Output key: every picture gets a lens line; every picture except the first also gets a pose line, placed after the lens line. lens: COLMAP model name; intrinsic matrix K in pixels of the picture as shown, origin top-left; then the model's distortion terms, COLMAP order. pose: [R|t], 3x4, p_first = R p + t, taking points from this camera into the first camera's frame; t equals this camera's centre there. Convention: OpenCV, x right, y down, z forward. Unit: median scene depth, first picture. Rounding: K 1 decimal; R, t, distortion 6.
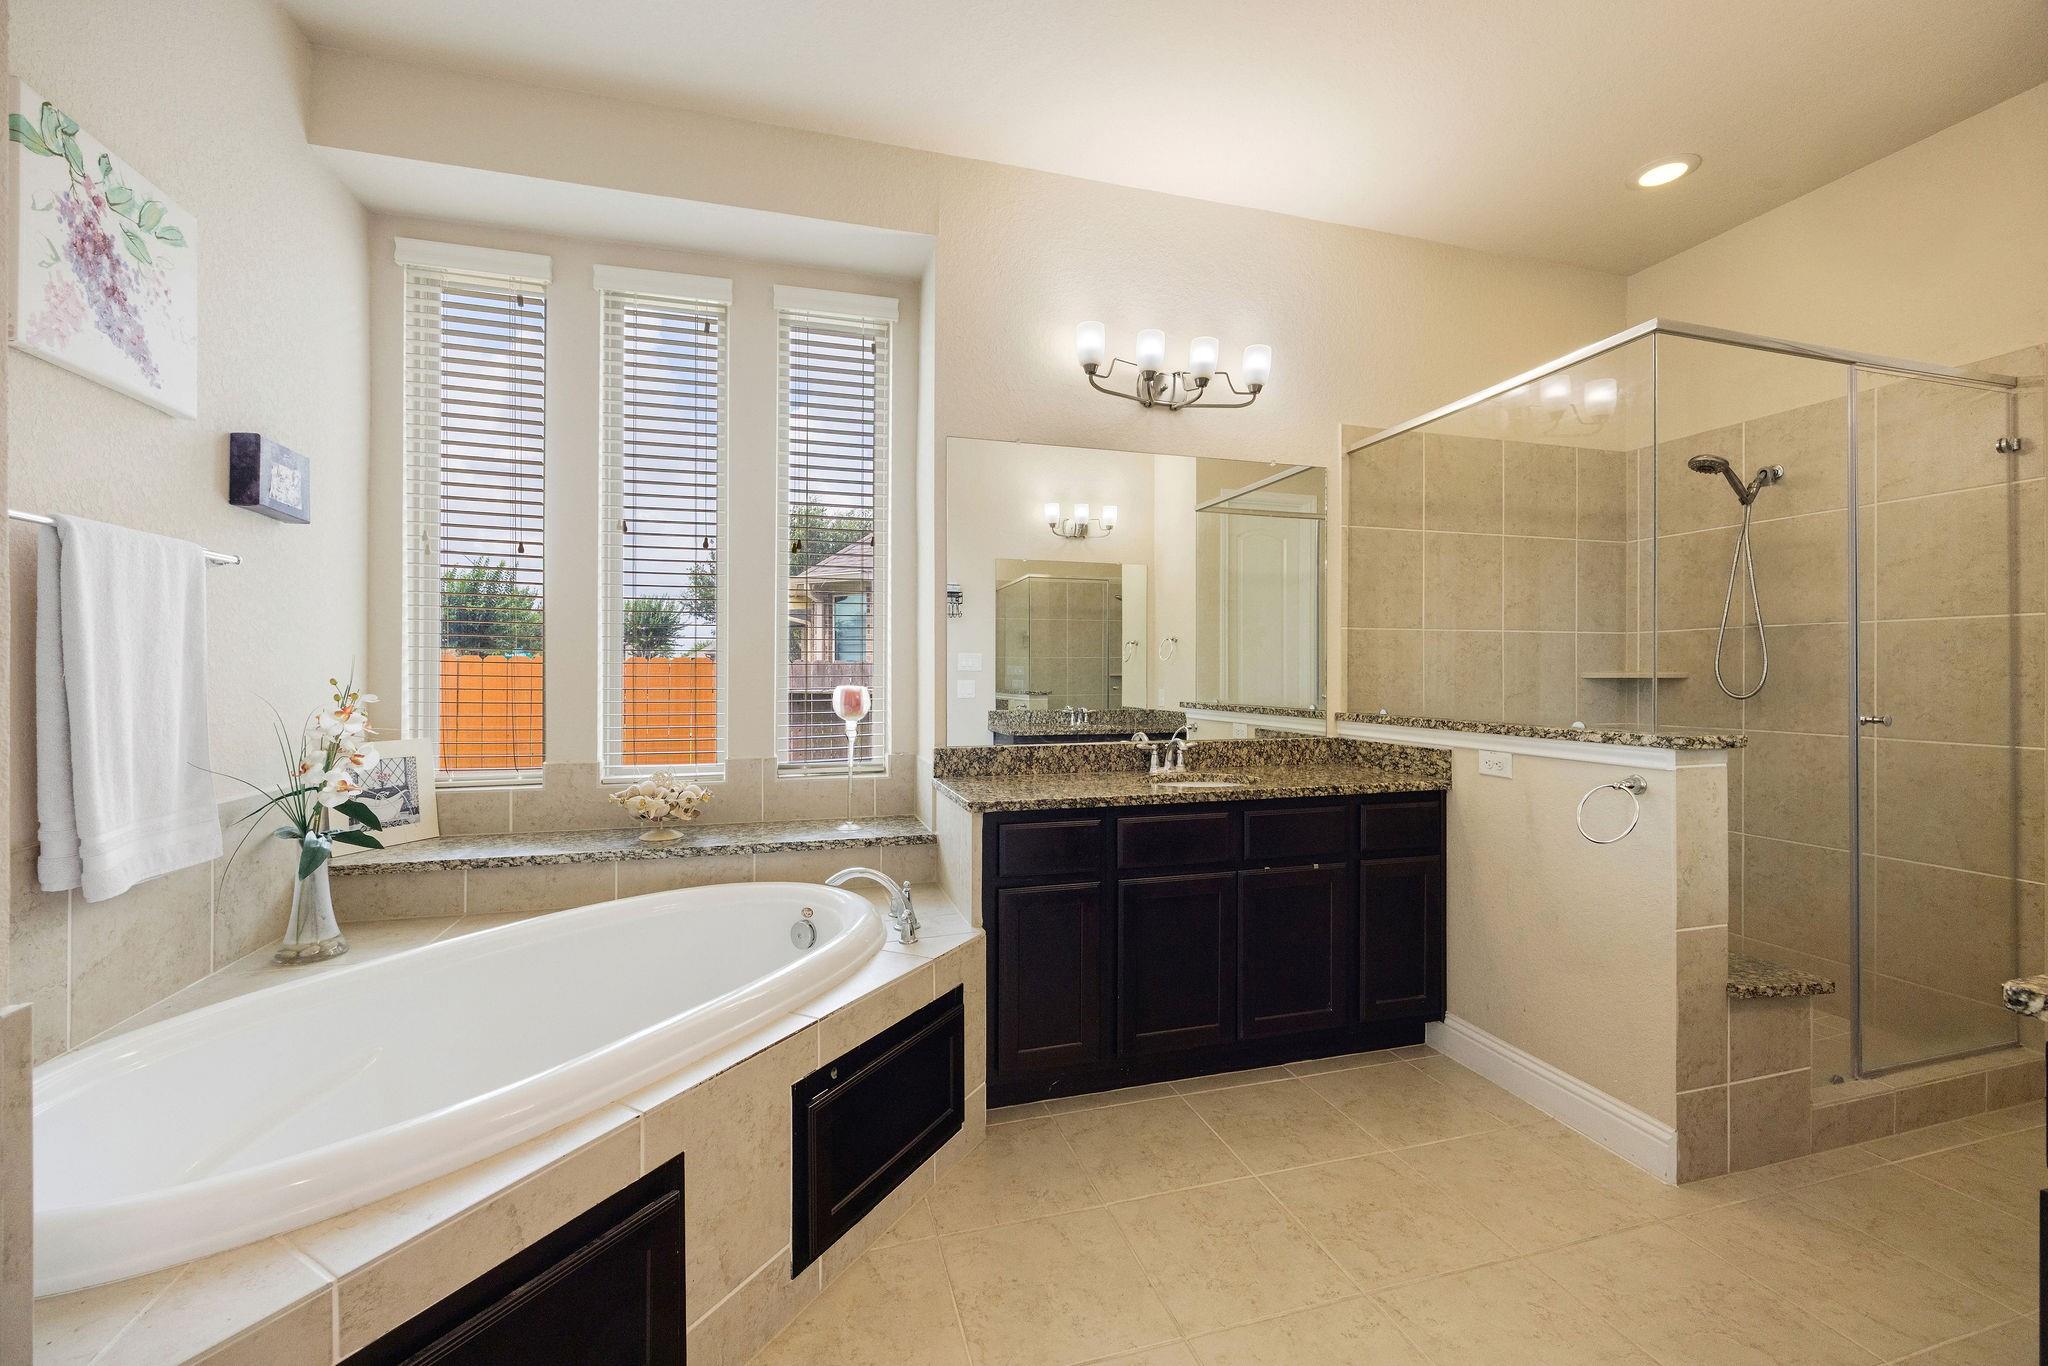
lens RADIAL K [[863.5, 0, 1036.7], [0, 863.5, 677.9], [0, 0, 1]] dist [-0.000588, 0.000268]
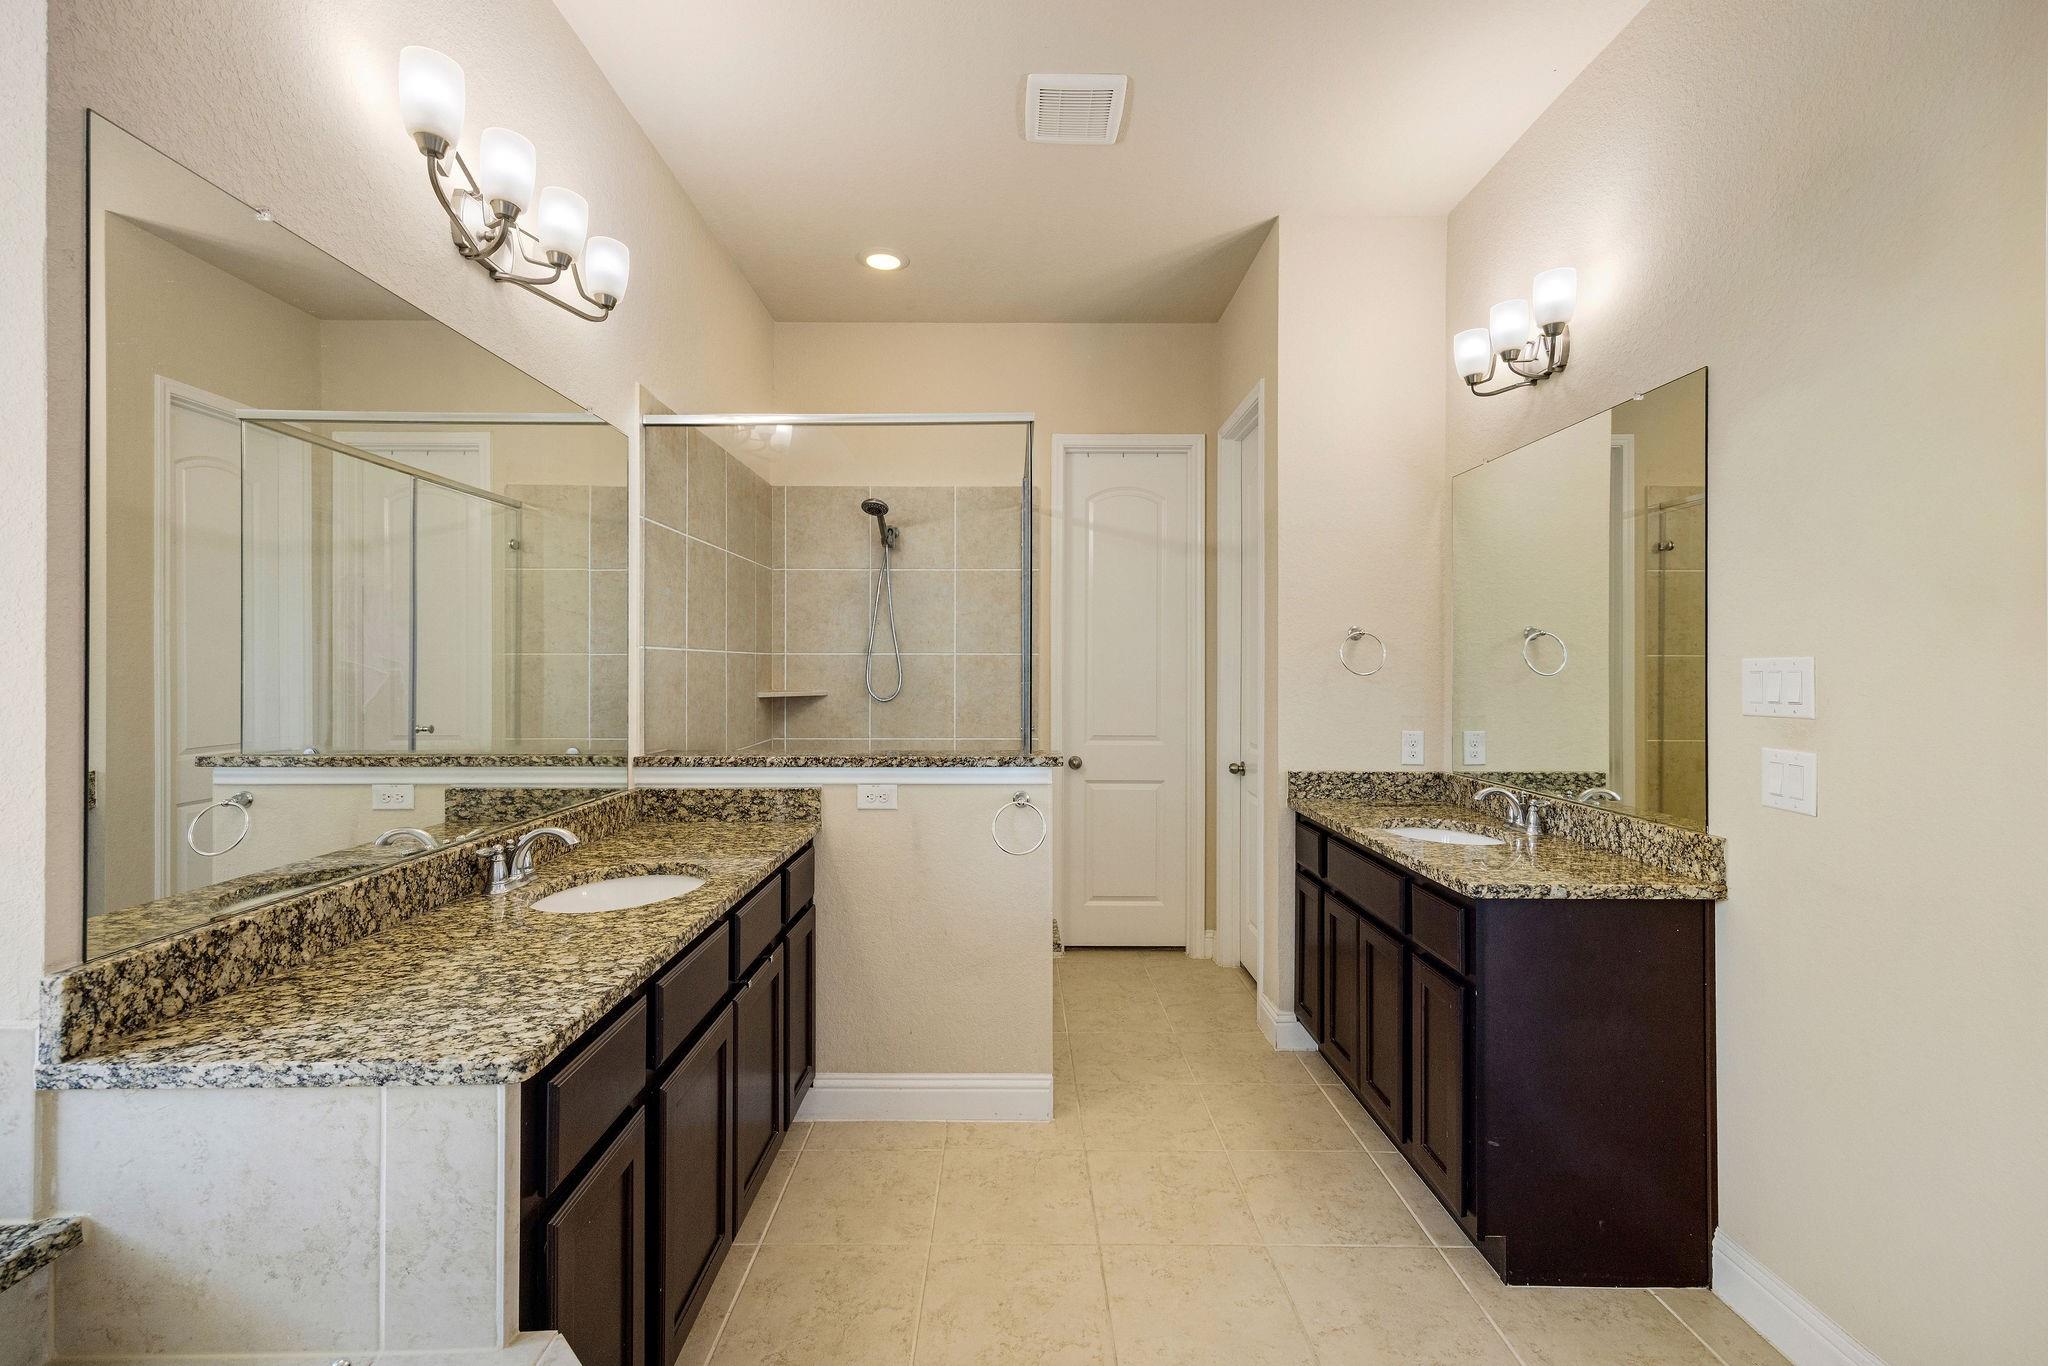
lens RADIAL K [[863.5, 0, 1027.5], [0, 863.5, 670.6], [0, 0, 1]] dist [-0.000588, 0.000268]
pose [[0.274651, -0.002006, 0.961542, -0.343005], [0.002461, 0.999996, 0.001383, -0.042239], [-0.961541, 0.001986, 0.274655, 0.520469]]
